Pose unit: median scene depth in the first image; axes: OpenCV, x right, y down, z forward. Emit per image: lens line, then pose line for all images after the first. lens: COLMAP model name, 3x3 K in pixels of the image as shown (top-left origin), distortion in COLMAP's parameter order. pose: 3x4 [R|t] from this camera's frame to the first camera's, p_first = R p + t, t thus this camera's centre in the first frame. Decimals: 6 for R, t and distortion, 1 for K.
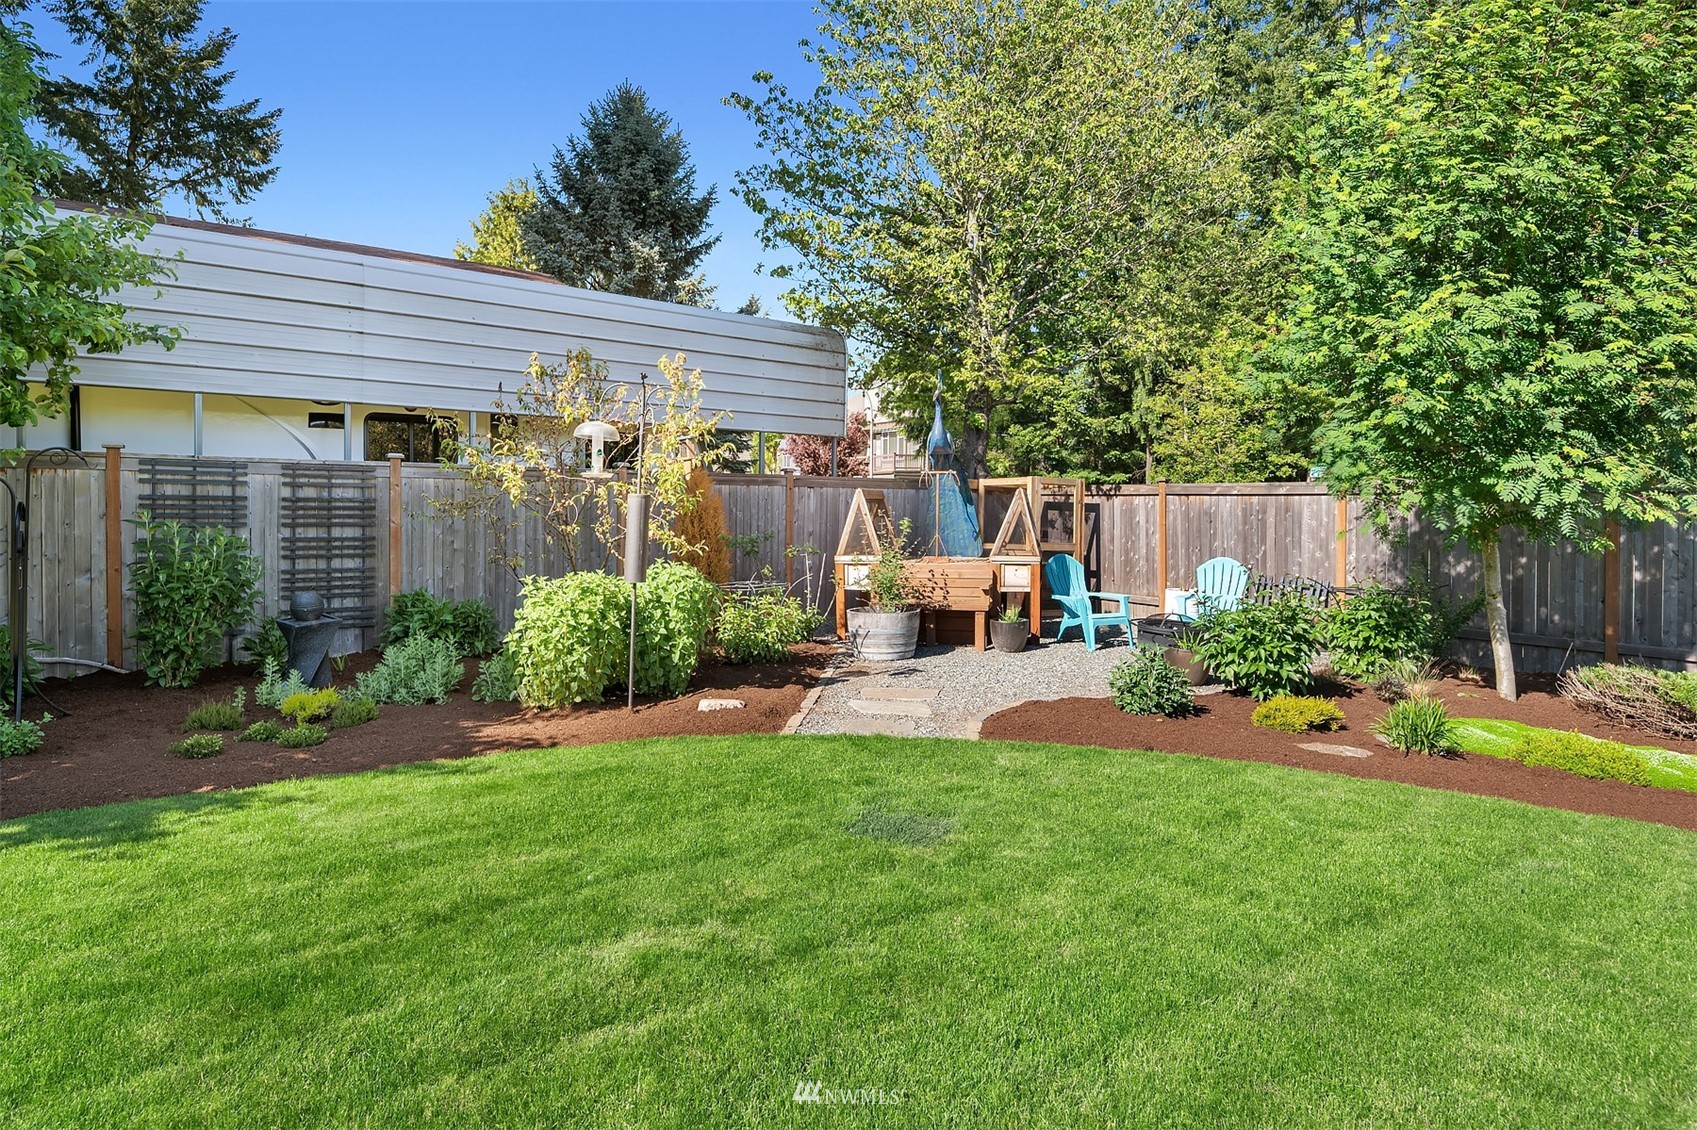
lens RADIAL K [[937.1, 0, 848.5], [0, 937.1, 565.0], [0, 0, 1]] dist [0.003340, 0.001532]
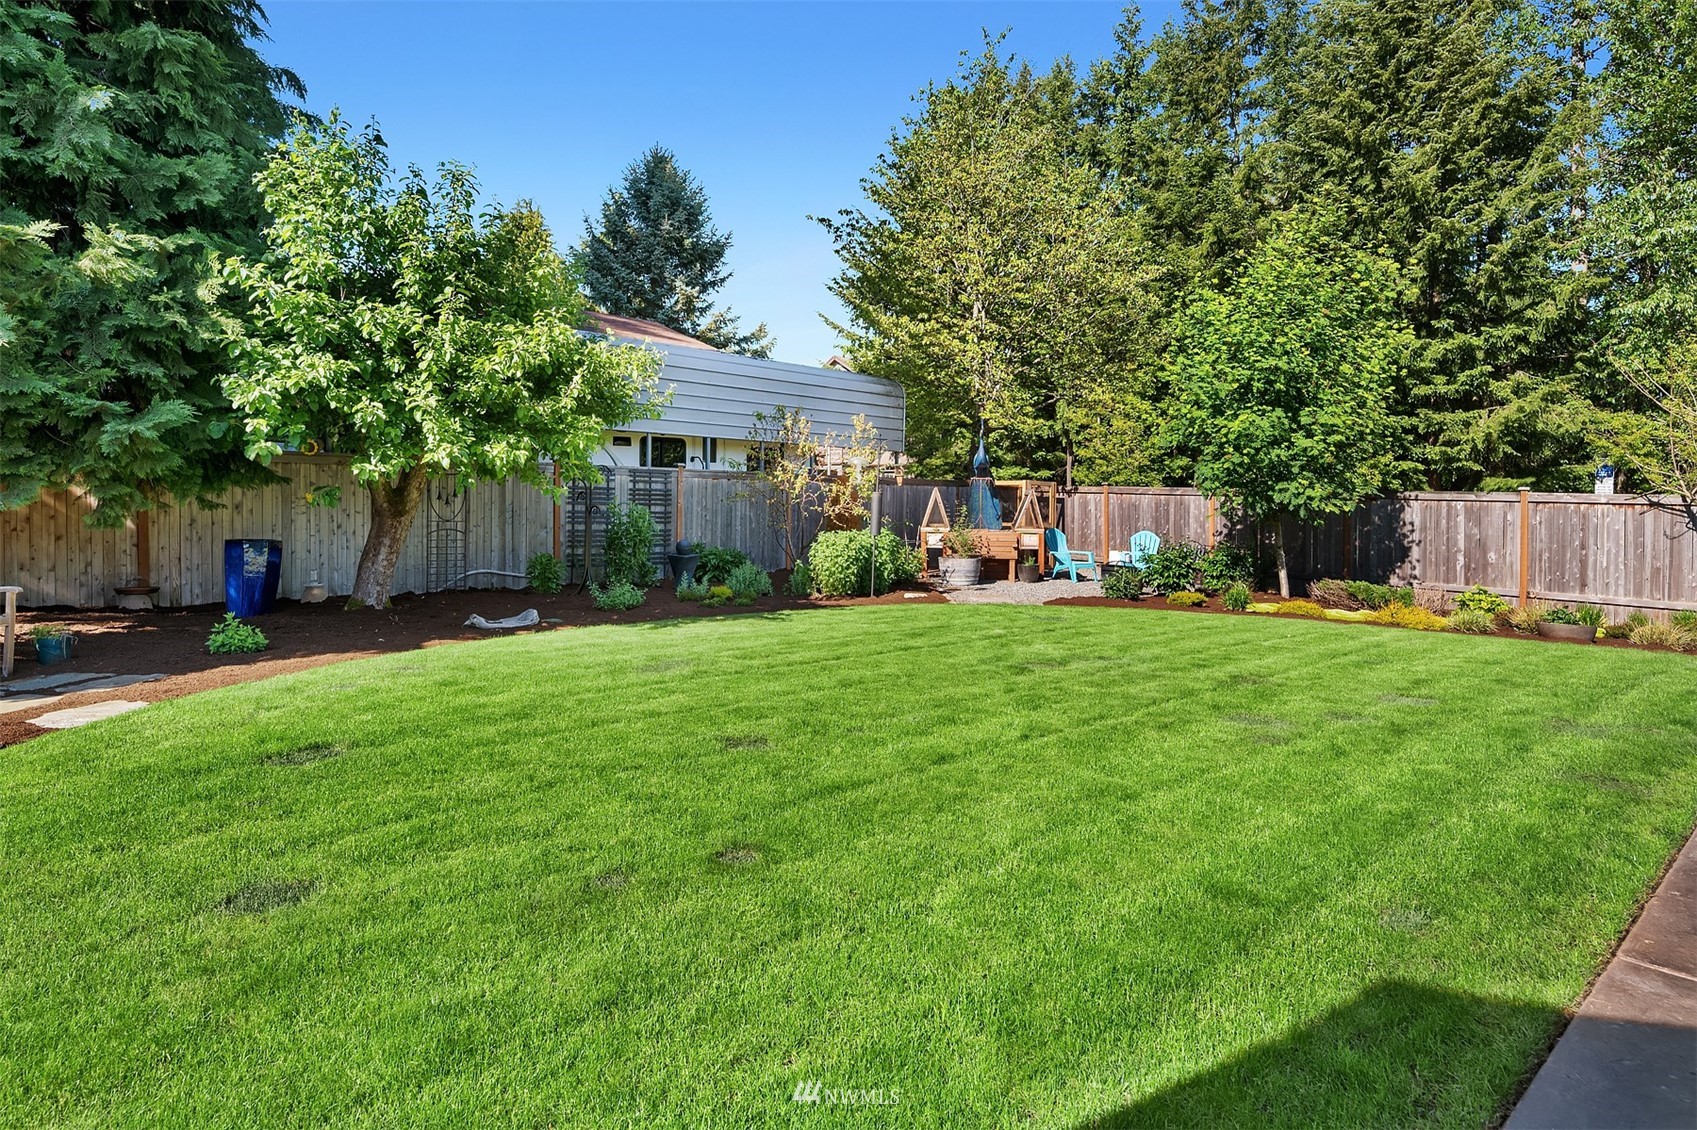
lens RADIAL K [[929.1, 0, 842.4], [0, 929.1, 512.7], [0, 0, 1]] dist [-0.000875, -0.000196]
pose [[0.995802, 0.014621, 0.090358, -0.314444], [-0.010933, 0.999092, -0.041174, 0.034984], [-0.090878, 0.040014, 0.995058, -0.657682]]
